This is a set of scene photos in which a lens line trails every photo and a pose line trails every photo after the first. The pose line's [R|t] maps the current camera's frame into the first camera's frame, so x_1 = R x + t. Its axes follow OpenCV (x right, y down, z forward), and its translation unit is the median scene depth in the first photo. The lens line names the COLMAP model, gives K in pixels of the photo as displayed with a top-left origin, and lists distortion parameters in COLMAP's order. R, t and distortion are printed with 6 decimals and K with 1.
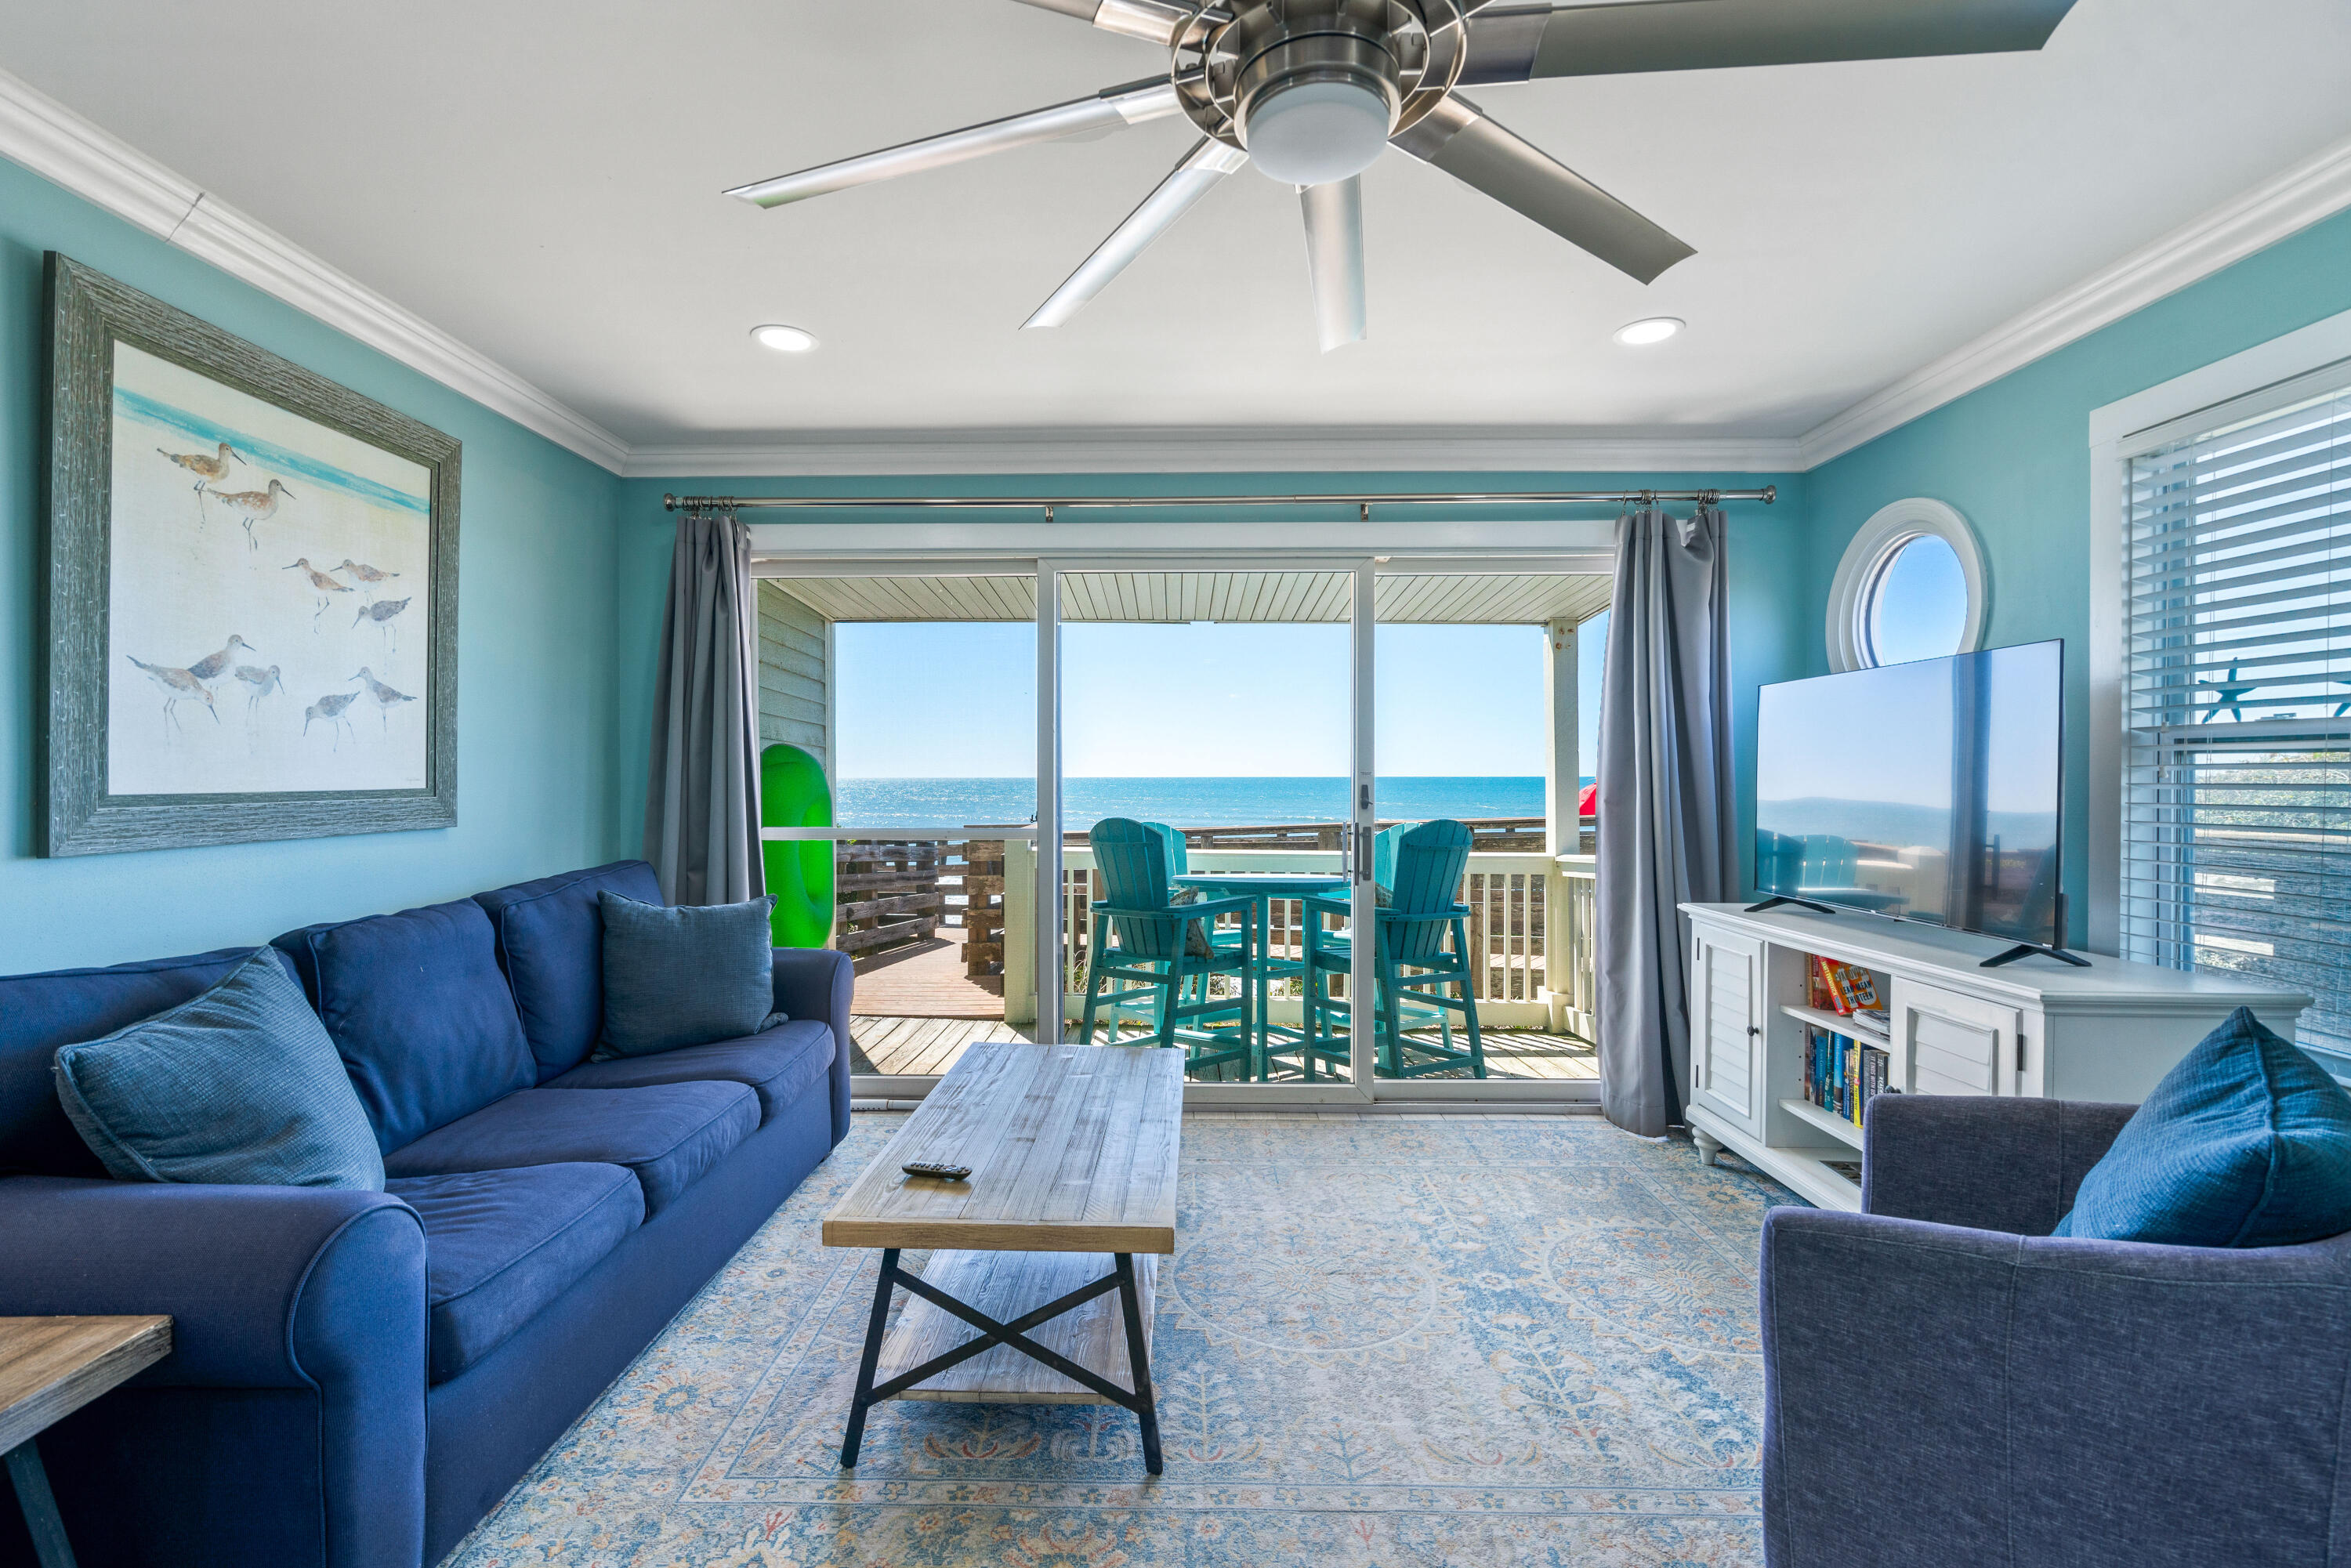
lens RADIAL K [[1064.3, 0, 1155.3], [0, 1064.3, 770.9], [0, 0, 1]] dist [-0.003030, -0.000691]
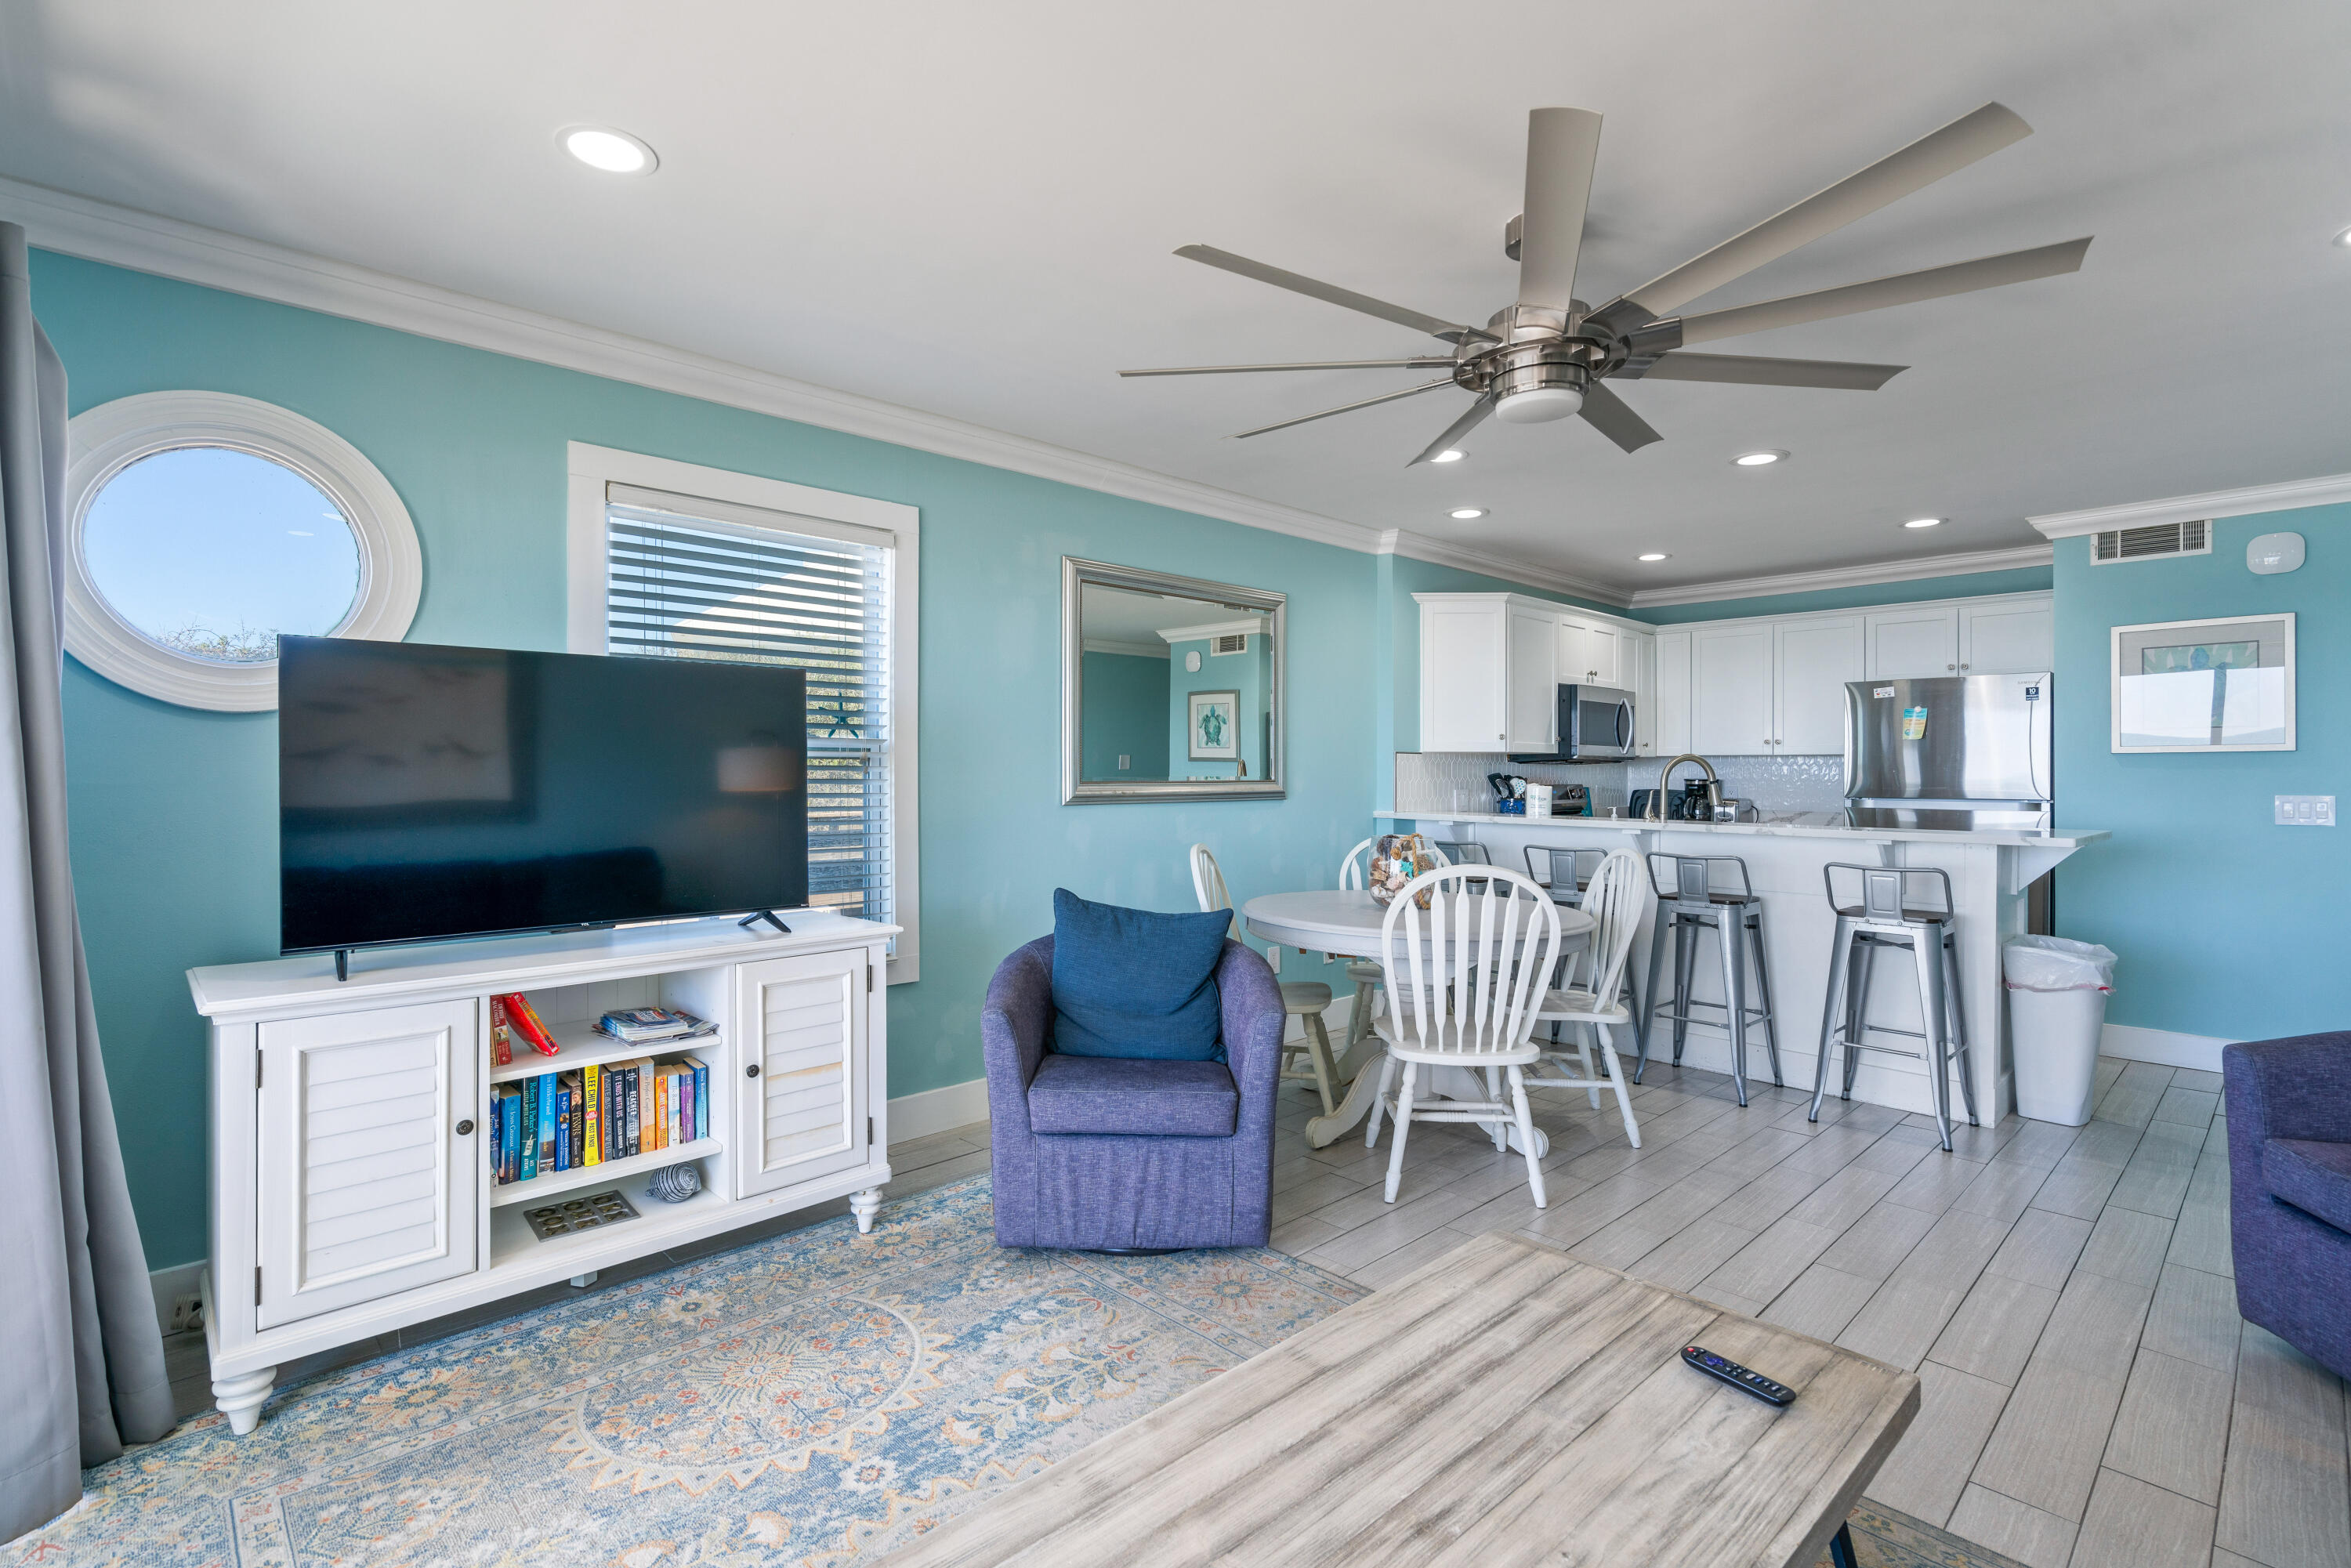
lens RADIAL K [[1087.3, 0, 1148.5], [0, 1087.3, 778.2], [0, 0, 1]] dist [-0.000673, 0.001278]
pose [[-0.699380, -0.003102, 0.714744, -0.316891], [-0.002037, 0.999995, 0.002348, 0.004508], [-0.714748, 0.000186, -0.699383, 1.281624]]
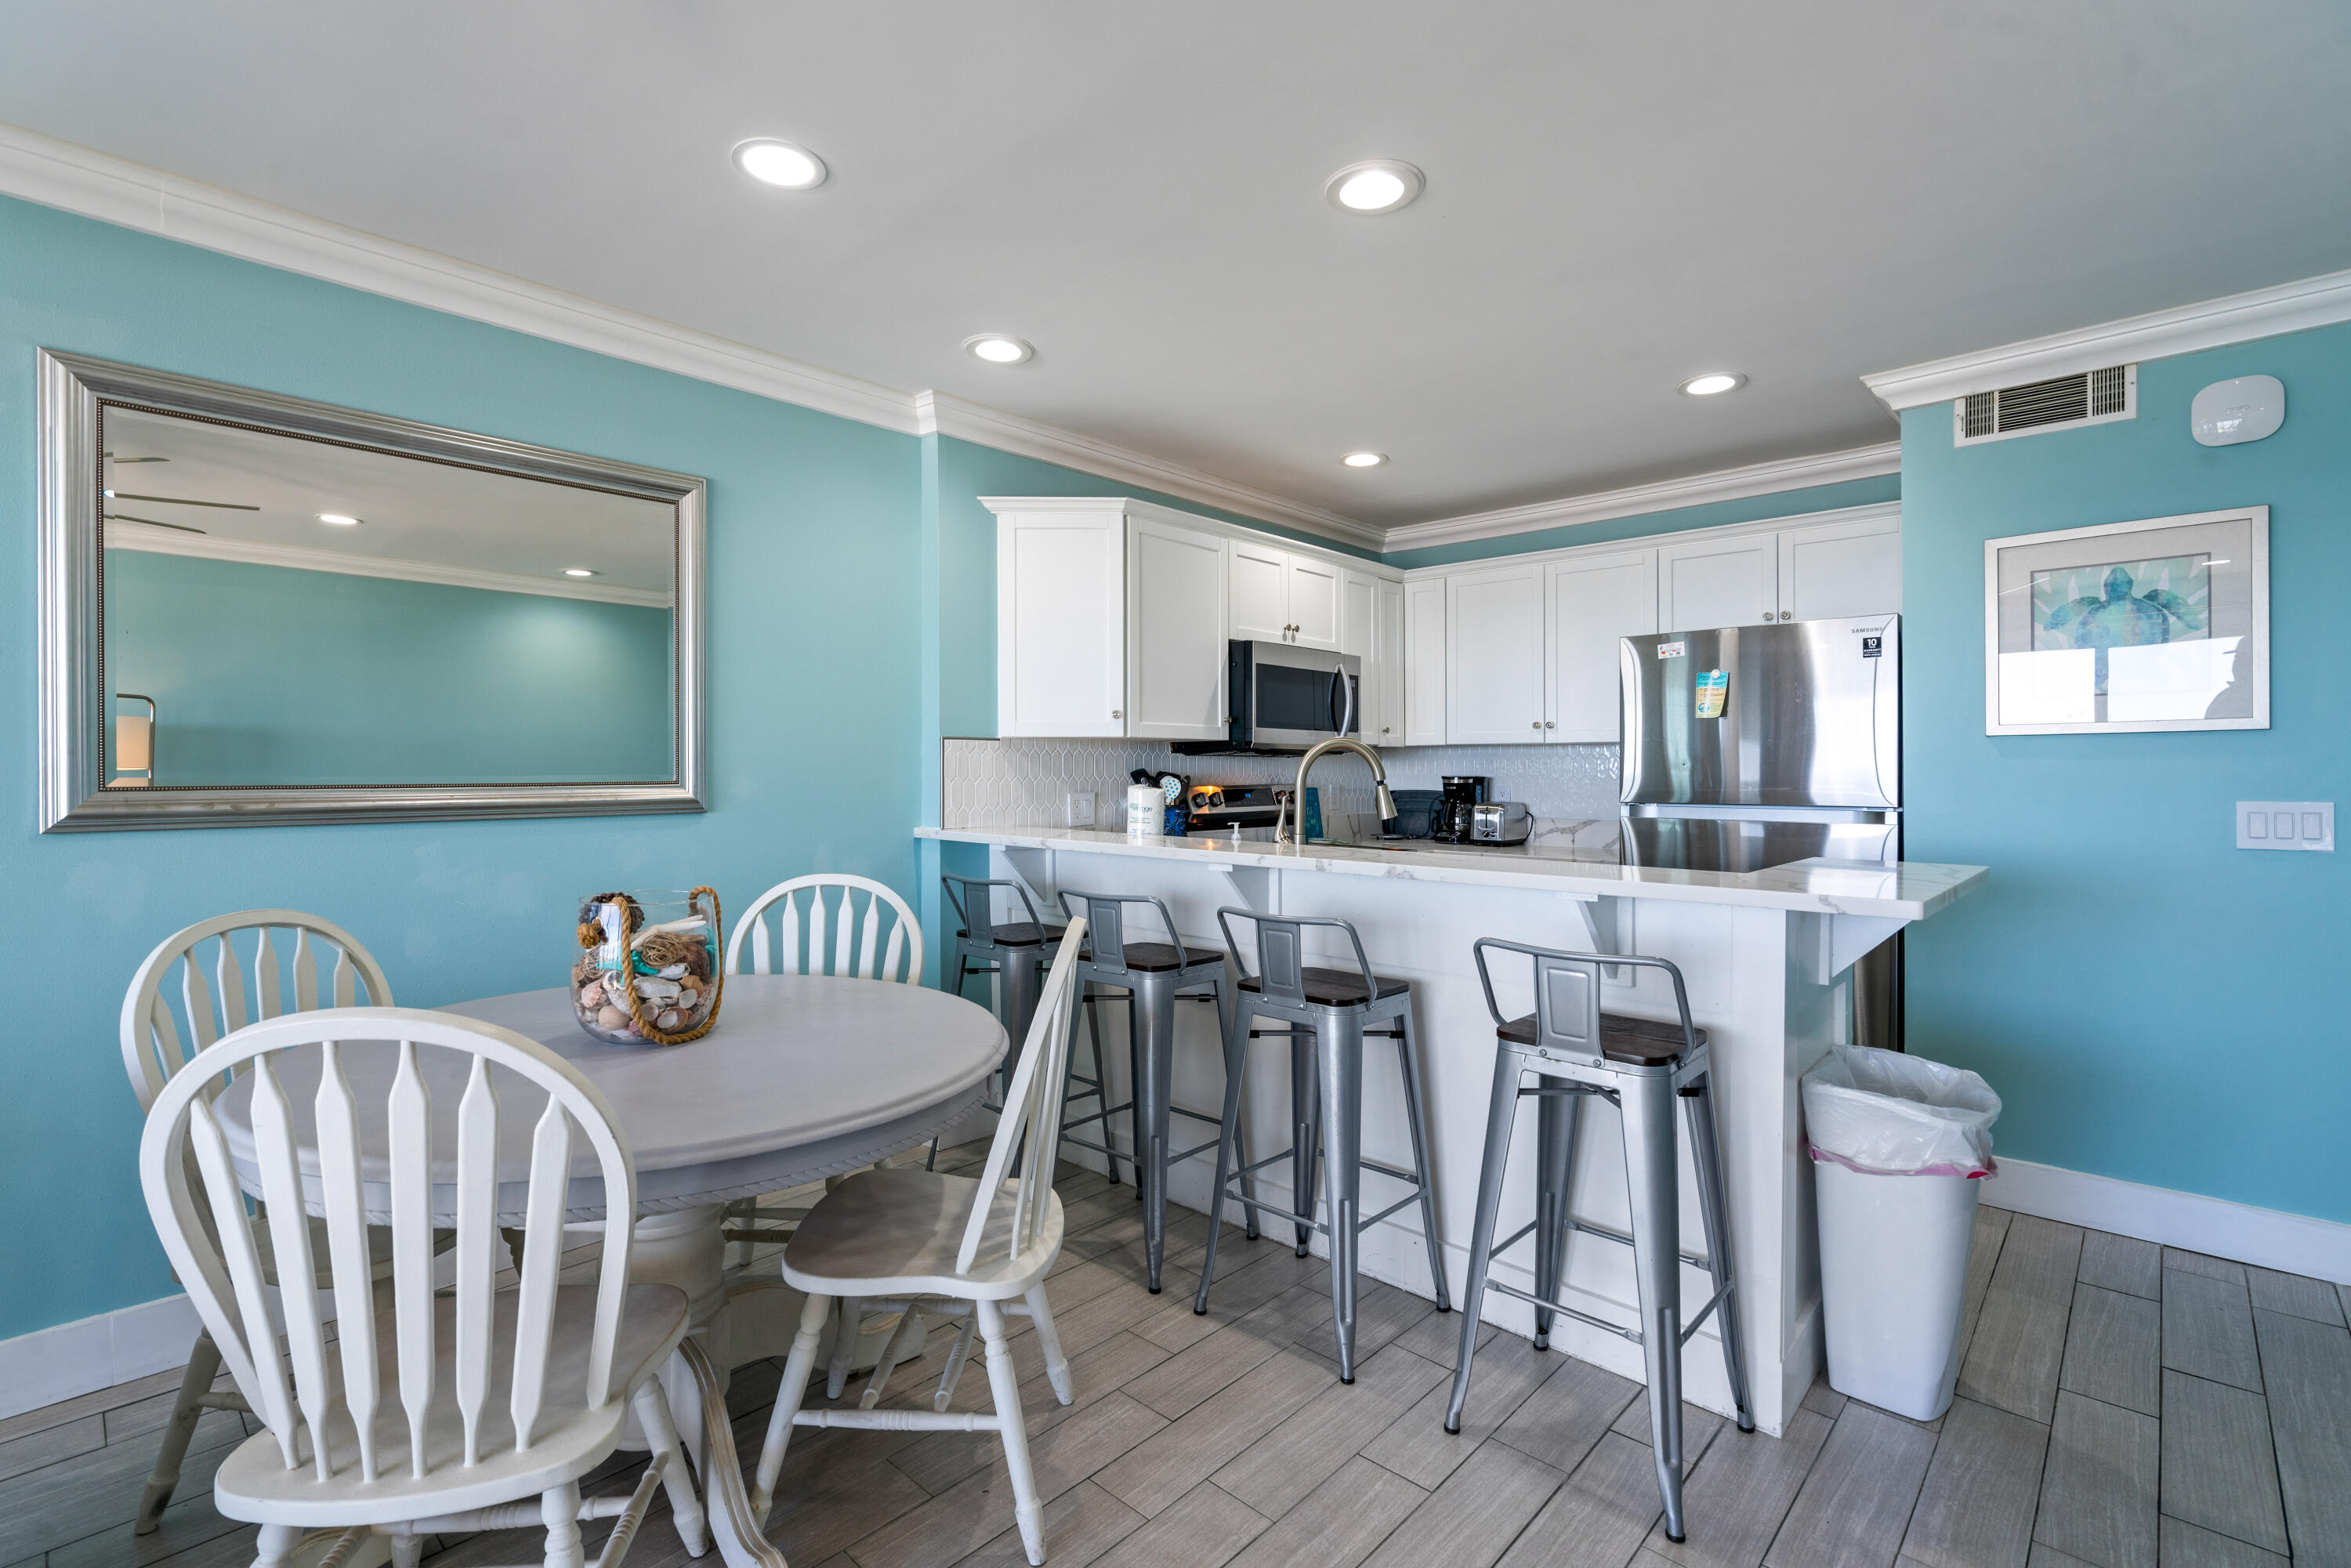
lens RADIAL K [[1057.3, 0, 1151.9], [0, 1057.3, 777.4], [0, 0, 1]] dist [-0.002717, 0.000618]
pose [[-0.742115, -0.003041, 0.670266, -0.243026], [0.000851, 0.999985, 0.005479, 0.001975], [-0.670272, 0.004636, -0.742101, 0.356312]]
